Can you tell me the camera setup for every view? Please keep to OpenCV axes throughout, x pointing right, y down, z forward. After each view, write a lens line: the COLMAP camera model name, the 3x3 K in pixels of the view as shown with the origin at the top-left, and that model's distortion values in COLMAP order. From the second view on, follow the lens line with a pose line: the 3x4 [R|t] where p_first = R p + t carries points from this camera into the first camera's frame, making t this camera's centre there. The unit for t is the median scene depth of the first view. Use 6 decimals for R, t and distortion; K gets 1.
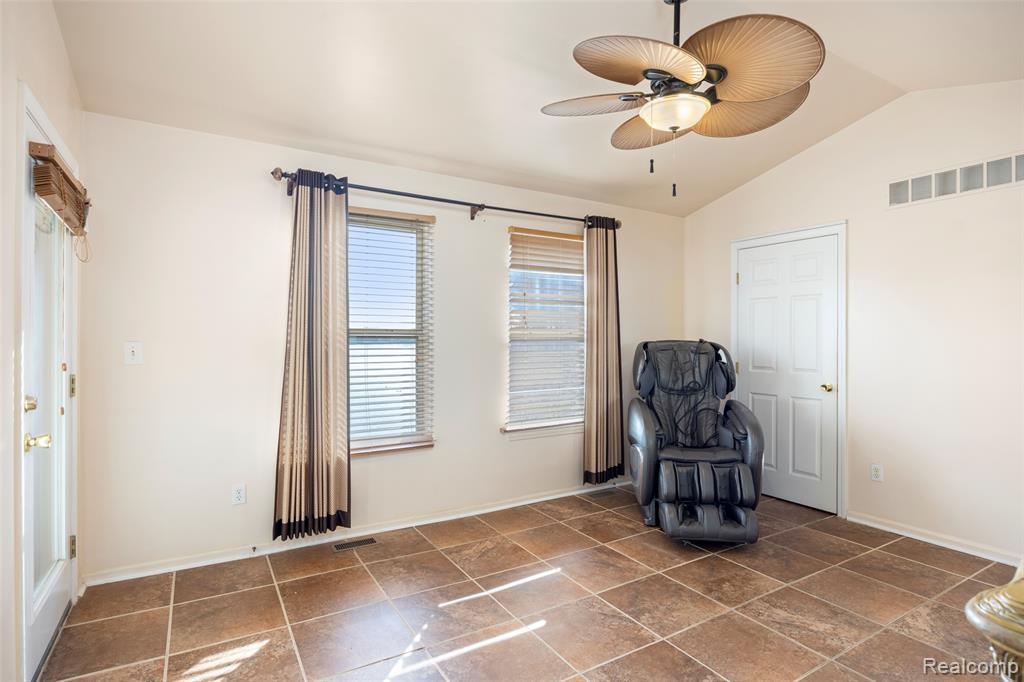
lens RADIAL K [[525.0, 0, 512.2], [0, 525.0, 329.5], [0, 0, 1]] dist [-0.002345, -0.000138]
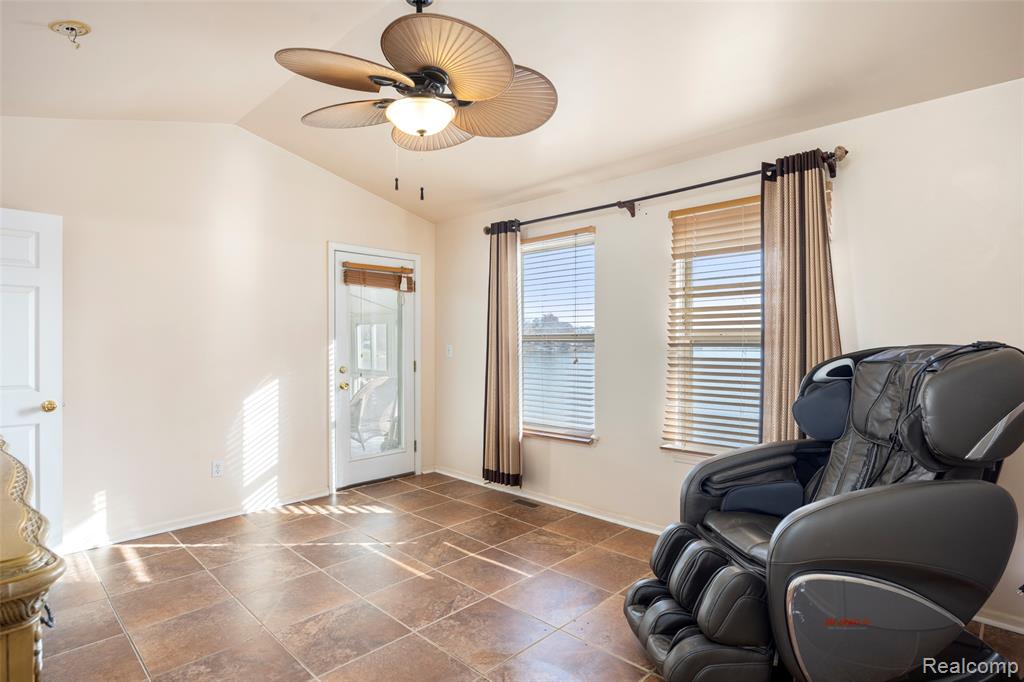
lens RADIAL K [[527.8, 0, 512.0], [0, 527.8, 341.0], [0, 0, 1]] dist [-0.003639, -0.000386]
pose [[0.256870, -0.002971, -0.966441, 0.947716], [0.017389, 0.999848, 0.001548, 0.010514], [0.966290, -0.017203, 0.256882, 0.650979]]
